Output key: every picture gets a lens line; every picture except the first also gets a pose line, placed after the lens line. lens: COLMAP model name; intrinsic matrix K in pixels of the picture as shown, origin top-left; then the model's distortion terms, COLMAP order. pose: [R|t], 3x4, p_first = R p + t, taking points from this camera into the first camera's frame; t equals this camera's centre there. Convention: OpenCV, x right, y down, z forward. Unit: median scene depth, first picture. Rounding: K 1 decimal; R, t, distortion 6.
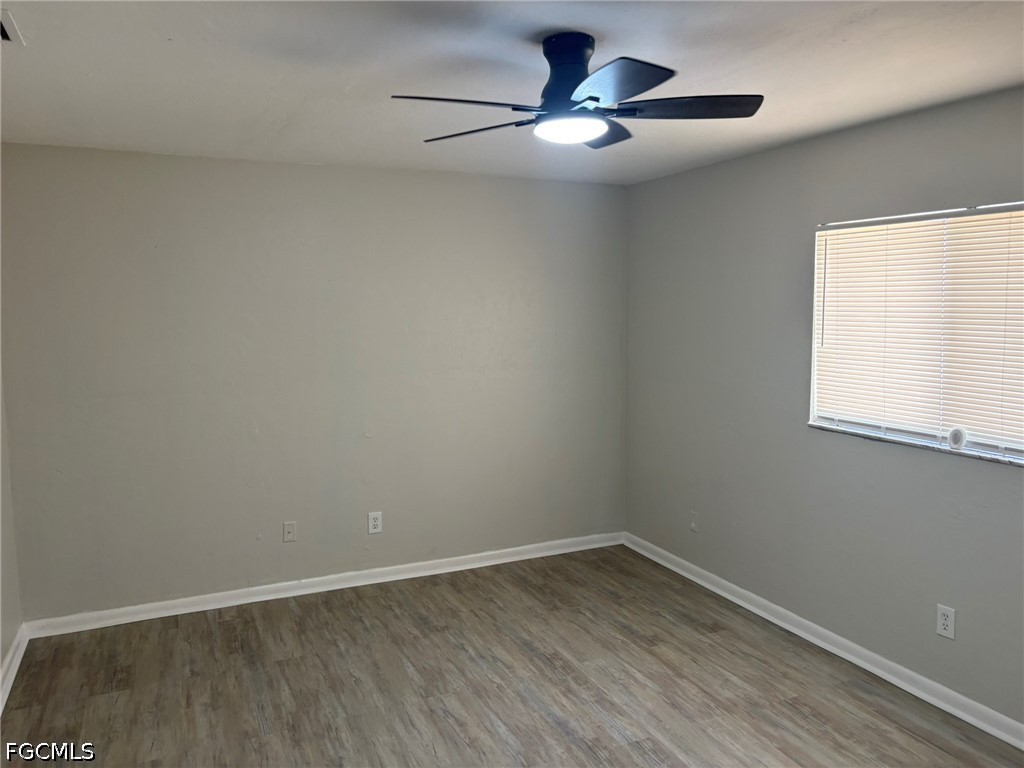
lens RADIAL K [[787.8, 0, 511.1], [0, 787.8, 376.0], [0, 0, 1]] dist [0.038922, -0.038935]
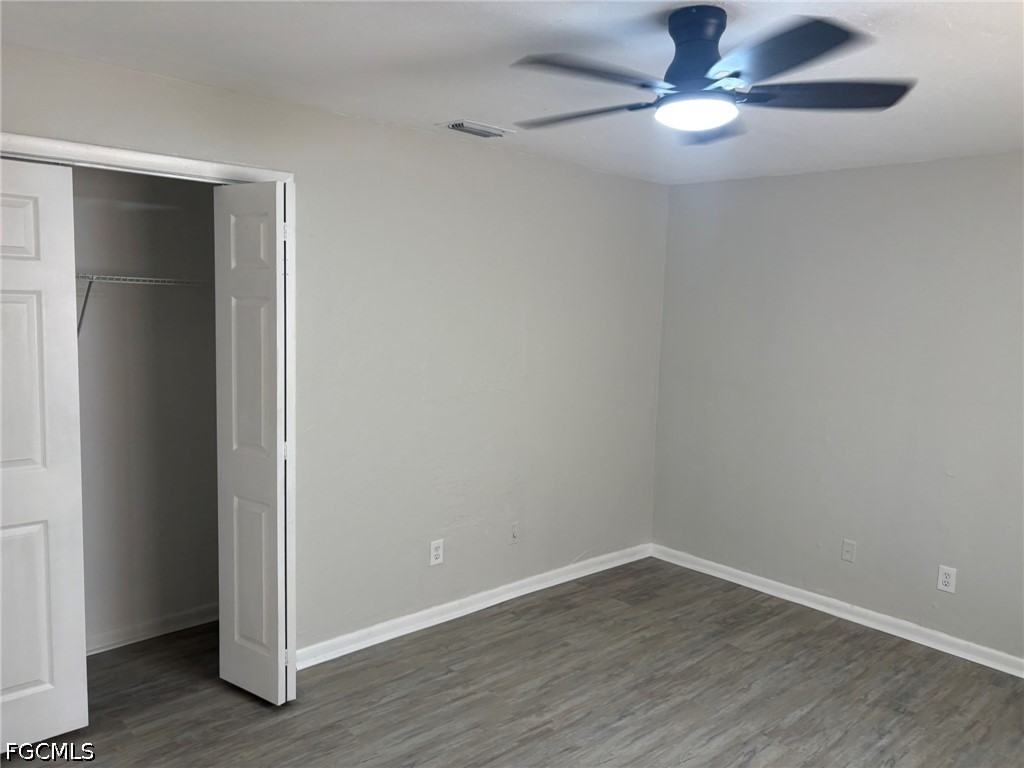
lens RADIAL K [[787.8, 0, 515.8], [0, 787.8, 366.6], [0, 0, 1]] dist [0.038922, -0.038935]
pose [[0.310571, 0.096934, -0.945595, 0.624841], [-0.128251, 0.989964, 0.059359, -0.039946], [0.941858, 0.102838, 0.319886, 0.368955]]
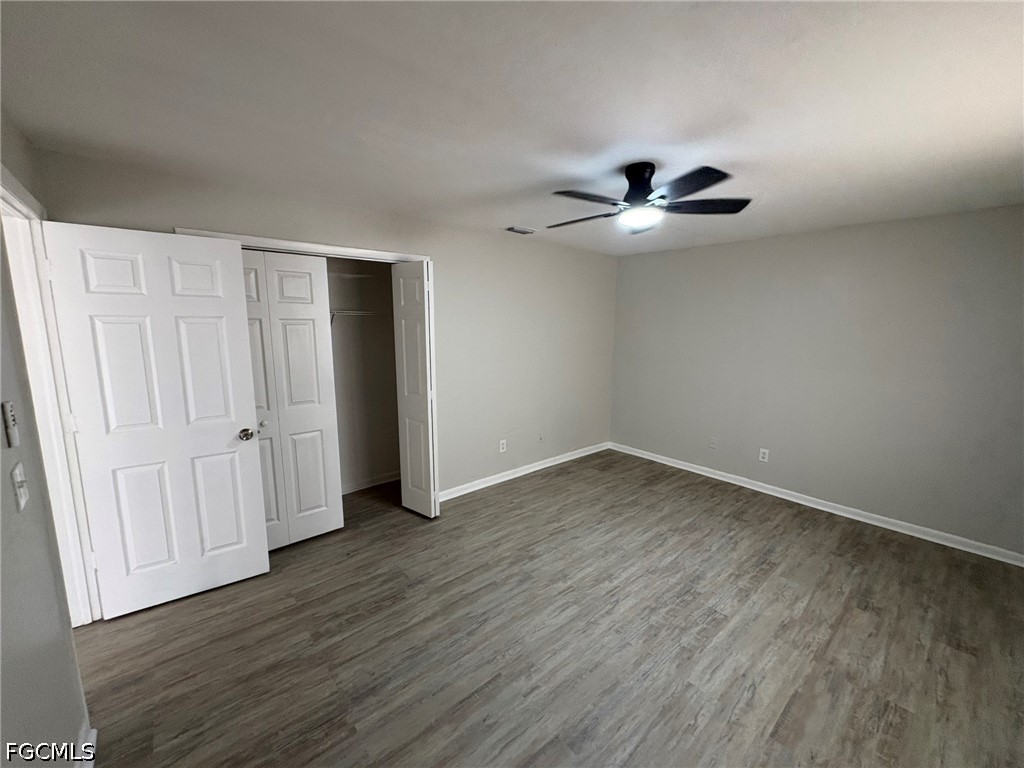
lens RADIAL K [[413.5, 0, 509.2], [0, 413.5, 379.5], [0, 0, 1]] dist [-0.003585, 0.000440]
pose [[0.265389, 0.143274, -0.953436, 0.653086], [-0.101744, 0.987537, 0.120078, -0.027028], [0.958758, 0.065139, 0.276659, 0.327442]]
